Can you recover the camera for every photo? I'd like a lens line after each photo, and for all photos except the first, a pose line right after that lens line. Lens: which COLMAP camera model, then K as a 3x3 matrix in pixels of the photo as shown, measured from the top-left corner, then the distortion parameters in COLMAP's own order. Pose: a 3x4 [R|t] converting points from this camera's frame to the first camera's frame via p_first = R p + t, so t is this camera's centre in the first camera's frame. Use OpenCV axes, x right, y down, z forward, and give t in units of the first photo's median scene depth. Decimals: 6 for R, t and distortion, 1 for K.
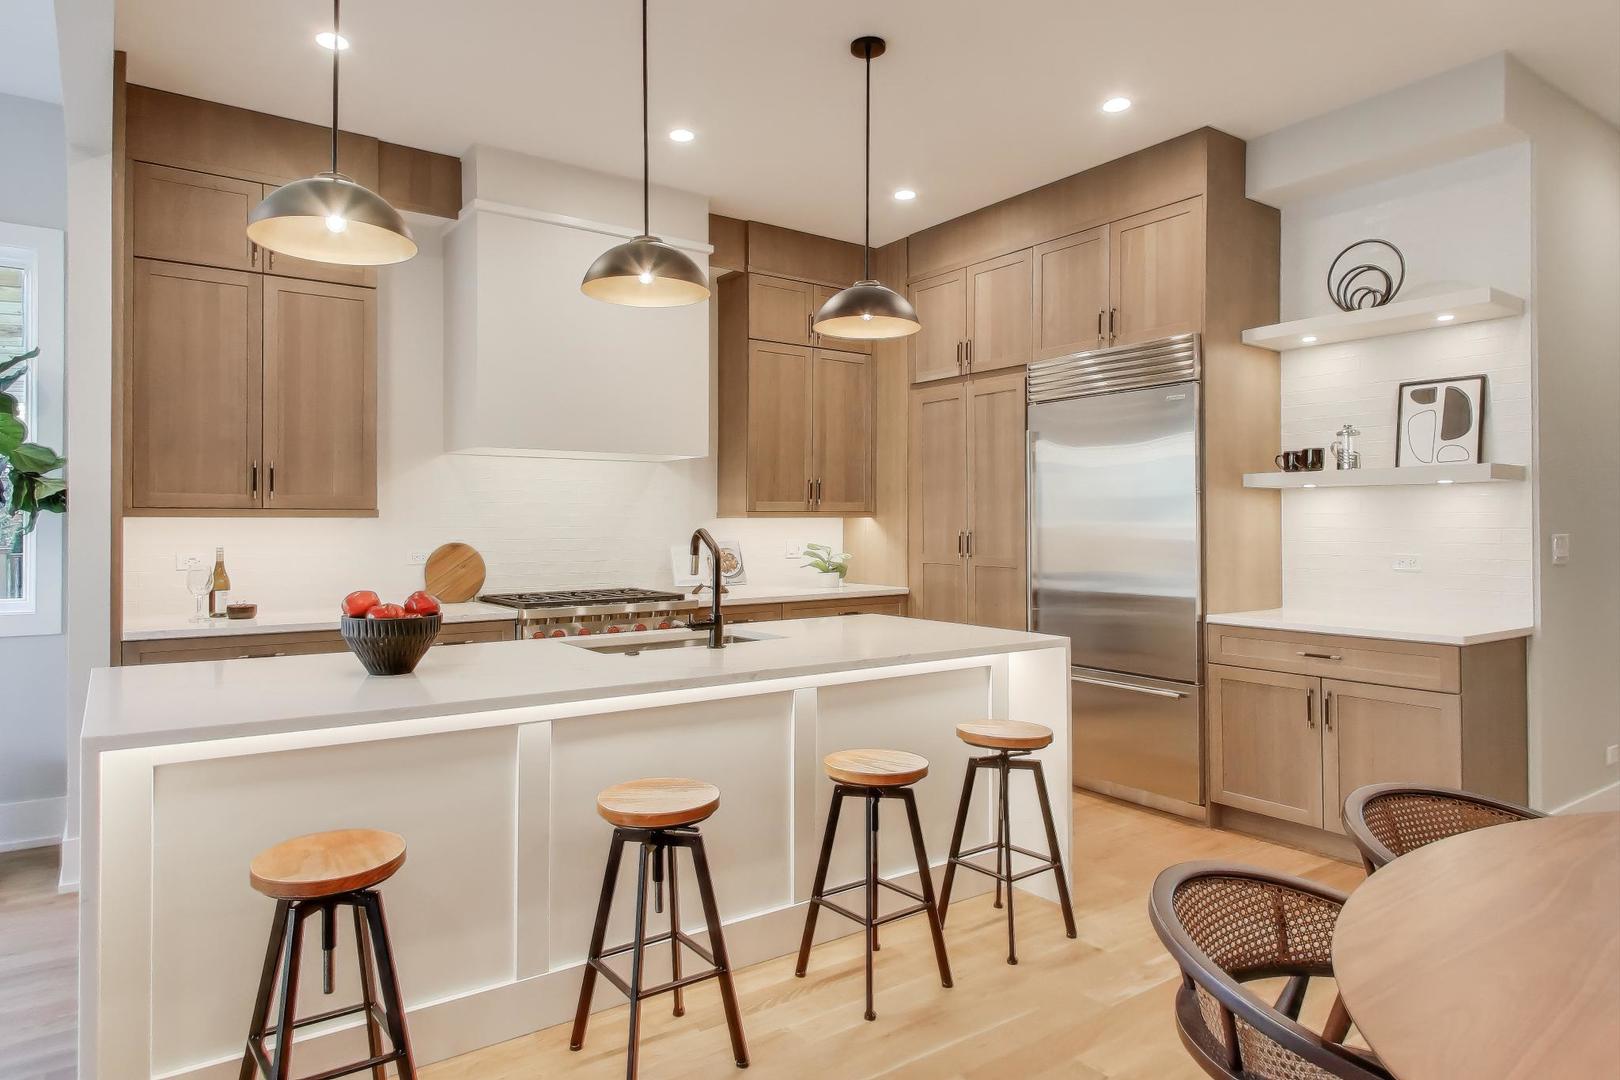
lens RADIAL K [[986.5, 0, 808.1], [0, 986.5, 532.4], [0, 0, 1]] dist [-0.001529, -0.000381]
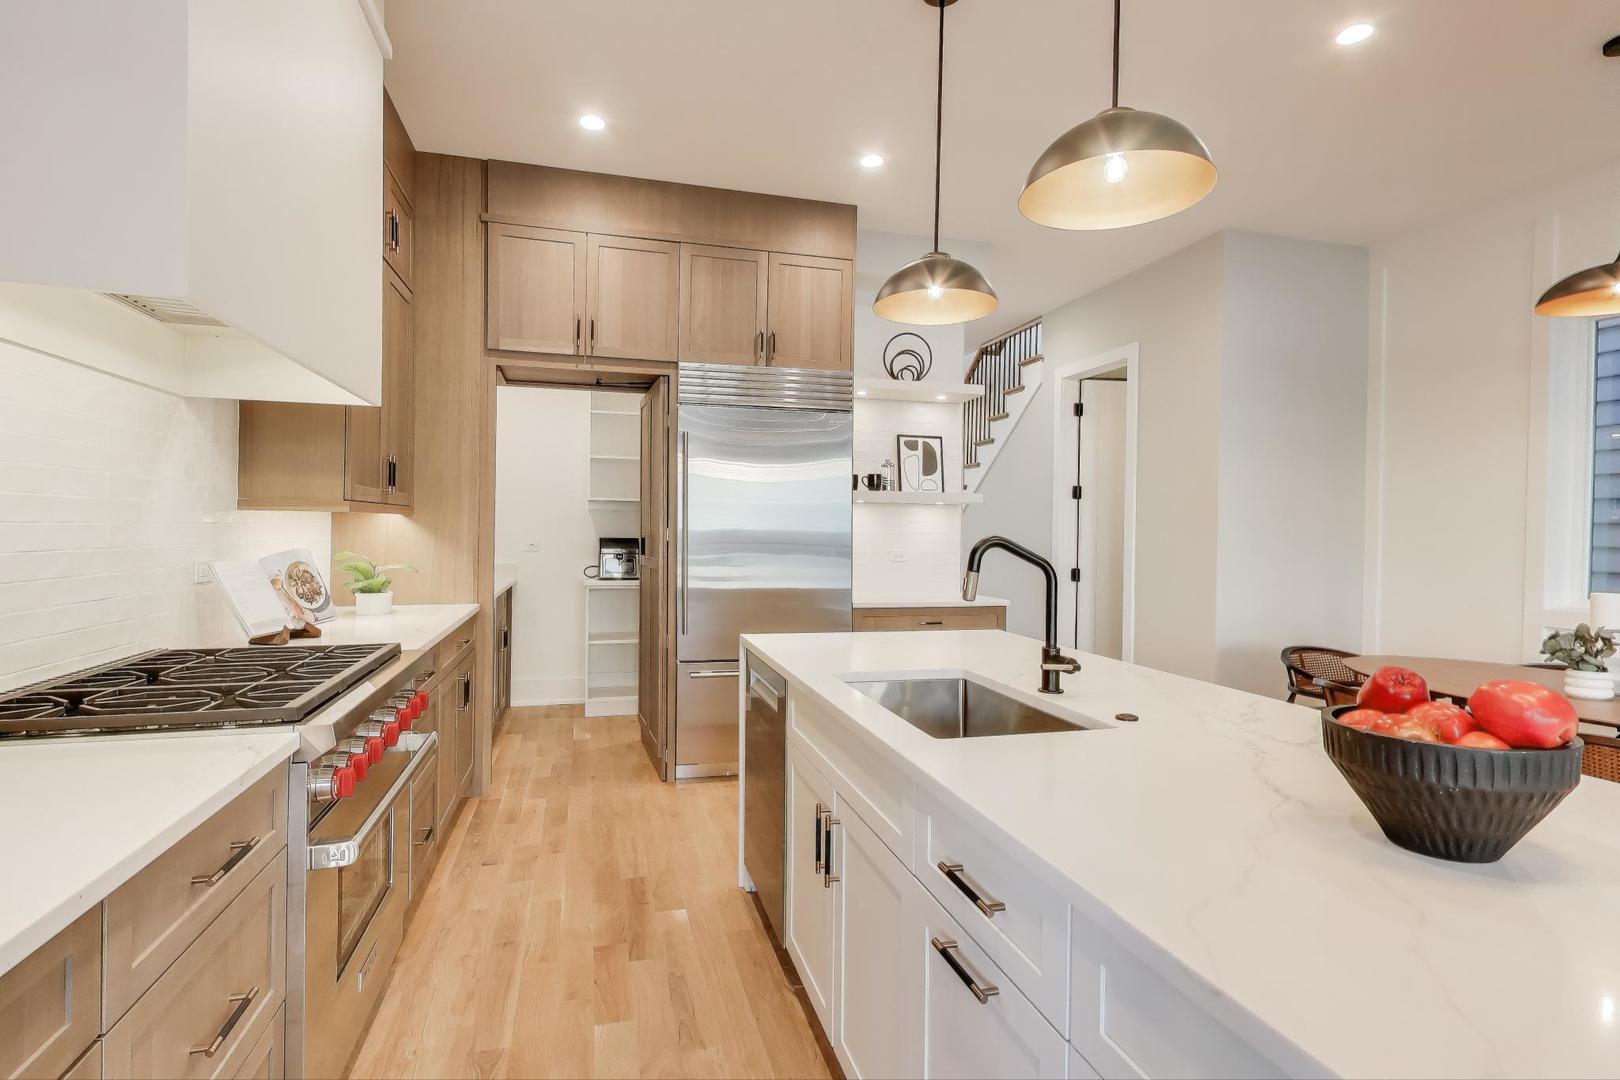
lens RADIAL K [[762.3, 0, 801.1], [0, 762.3, 536.4], [0, 0, 1]] dist [0.000585, -0.000055]
pose [[0.358350, -0.002872, 0.933583, -0.514296], [-0.003468, 0.999984, 0.004408, -0.003146], [-0.933581, -0.004817, 0.358335, 0.724668]]
